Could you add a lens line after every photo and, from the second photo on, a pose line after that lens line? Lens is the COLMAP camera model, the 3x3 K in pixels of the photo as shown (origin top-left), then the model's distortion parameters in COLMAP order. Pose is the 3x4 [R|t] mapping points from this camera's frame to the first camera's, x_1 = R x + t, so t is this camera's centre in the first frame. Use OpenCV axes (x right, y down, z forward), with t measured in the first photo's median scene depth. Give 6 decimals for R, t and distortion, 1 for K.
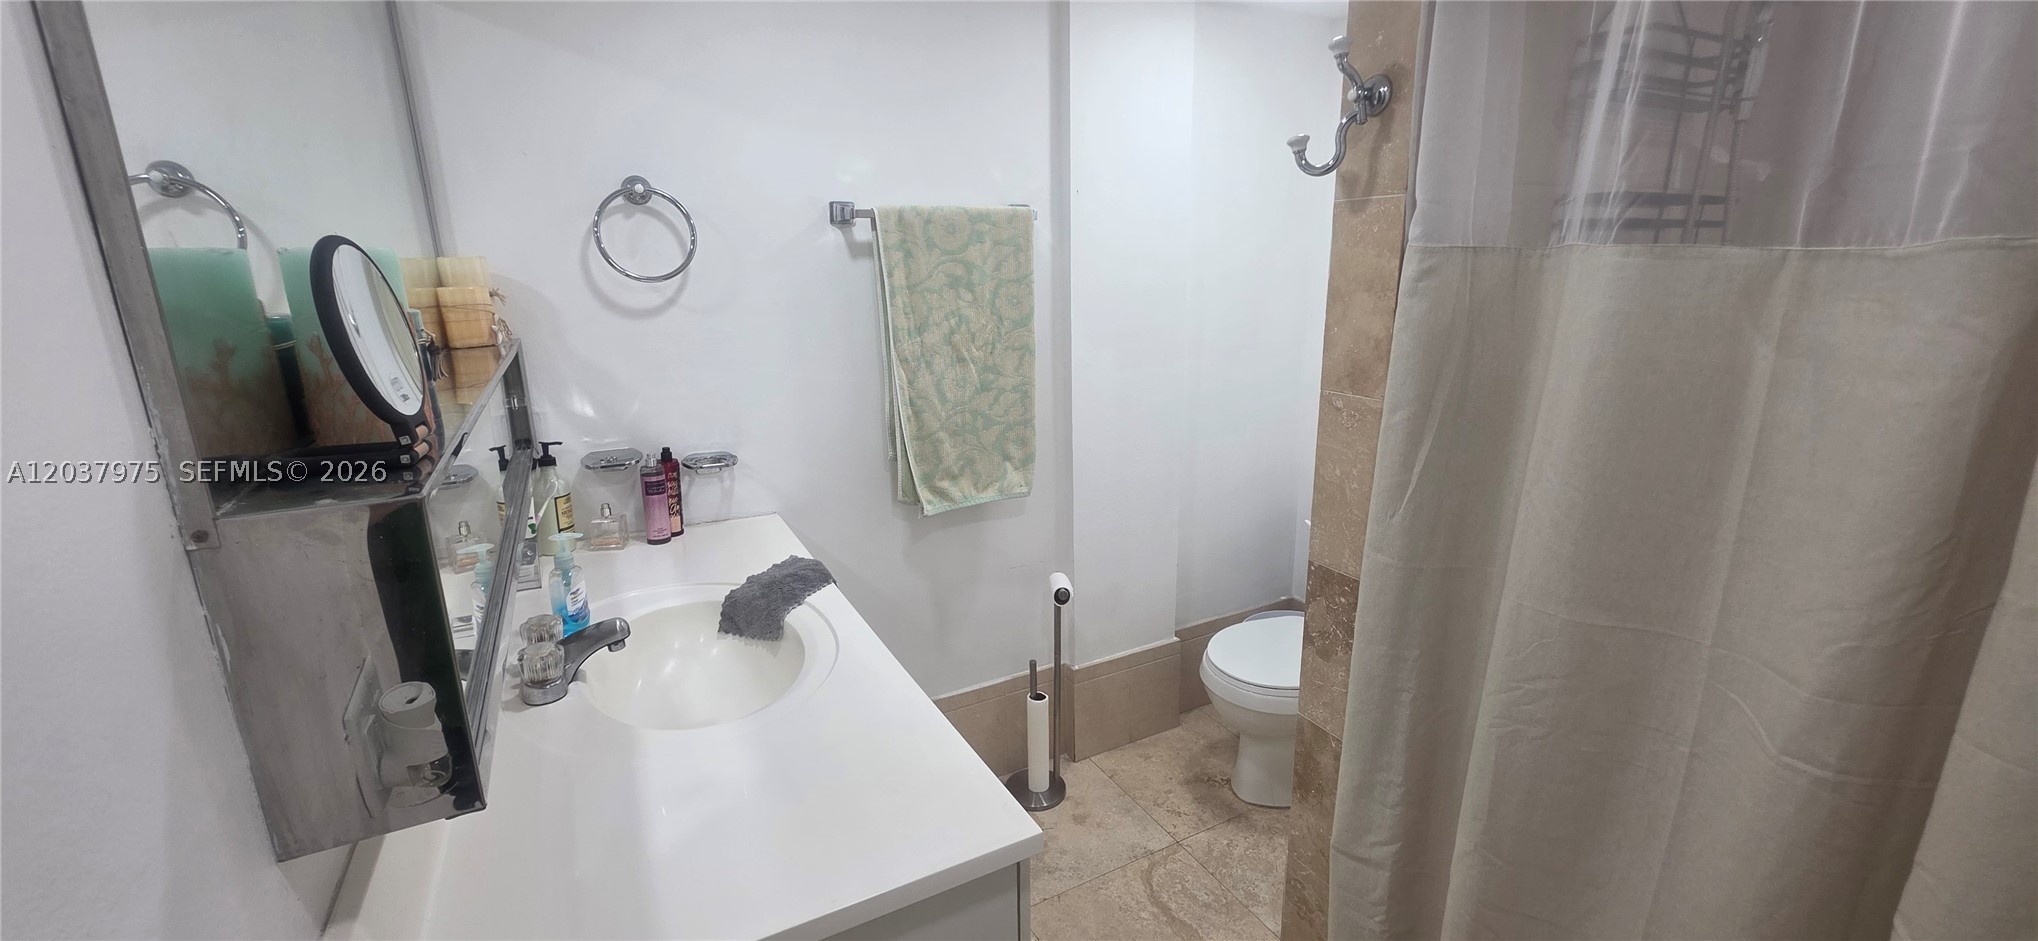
lens RADIAL K [[811.8, 0, 1022.3], [0, 811.8, 460.8], [0, 0, 1]] dist [0.001049, -0.000576]
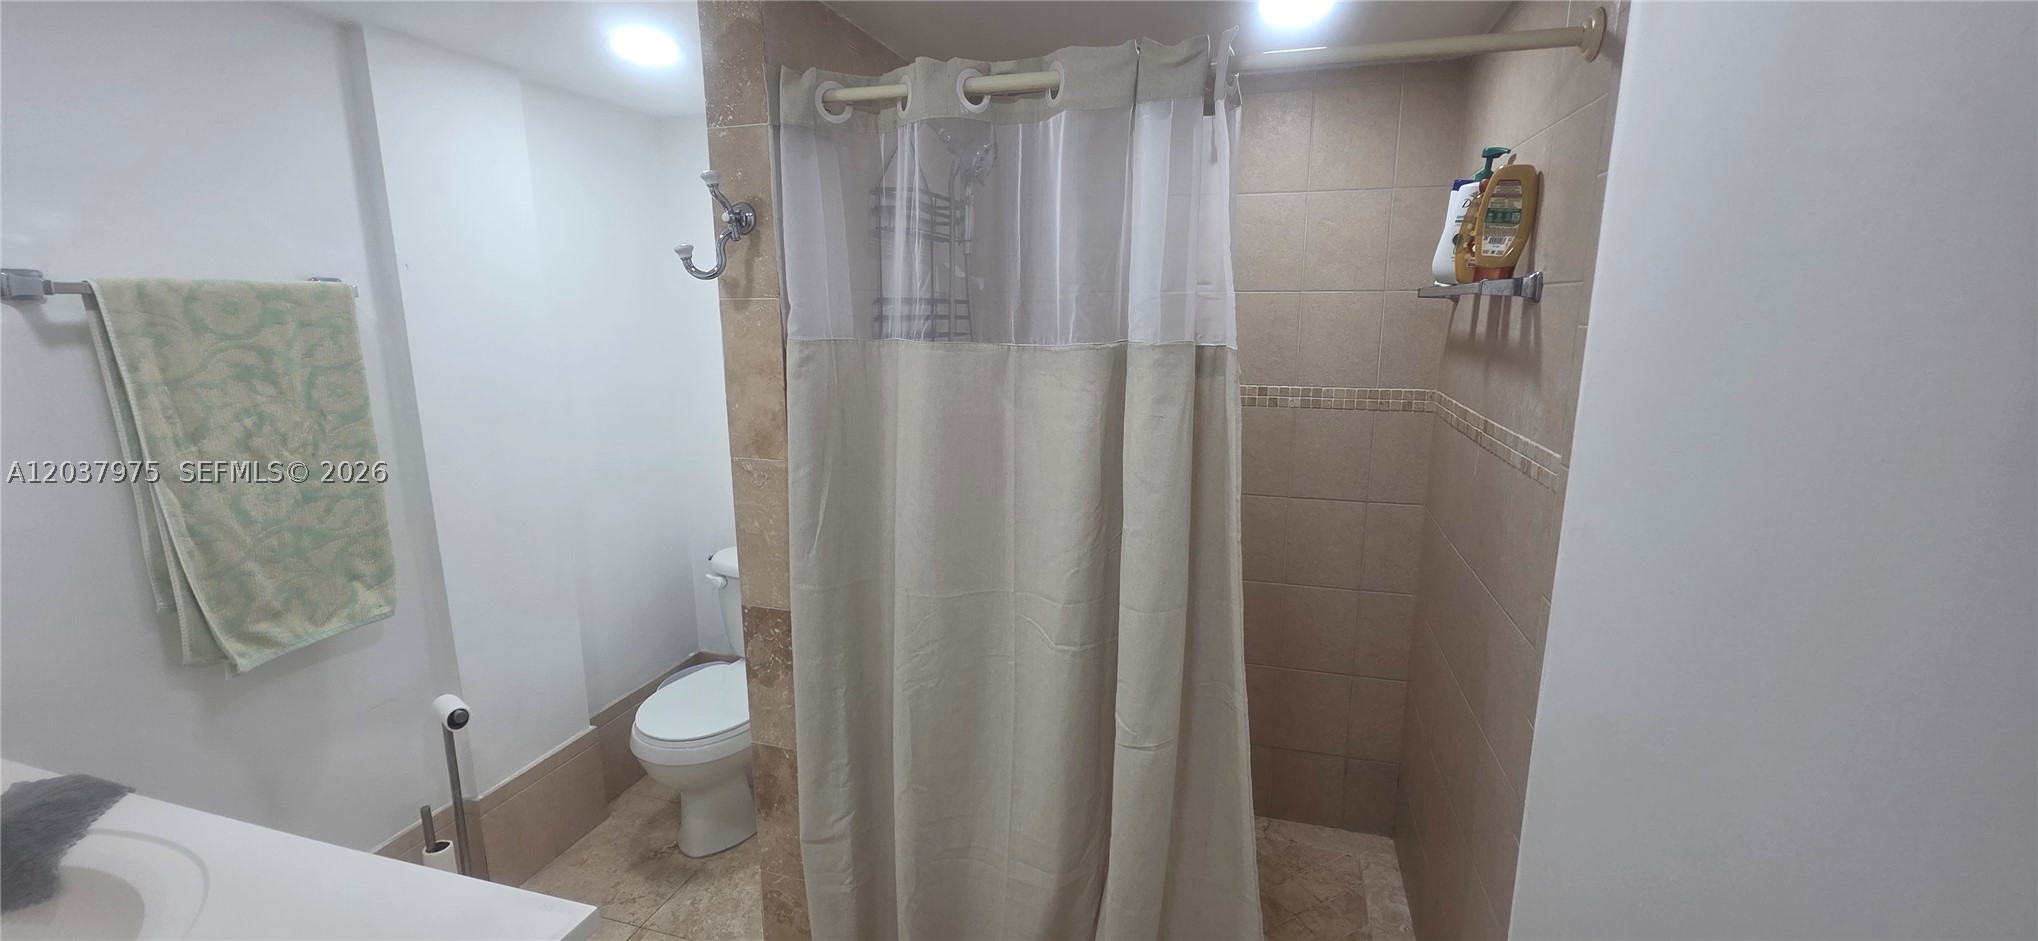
lens RADIAL K [[811.8, 0, 1022.3], [0, 811.8, 460.8], [0, 0, 1]] dist [0.001049, -0.000576]
pose [[0.708399, -0.118238, 0.695838, -0.141288], [0.162419, 0.986719, 0.002315, -0.016684], [-0.686870, 0.111378, 0.718195, -0.117167]]
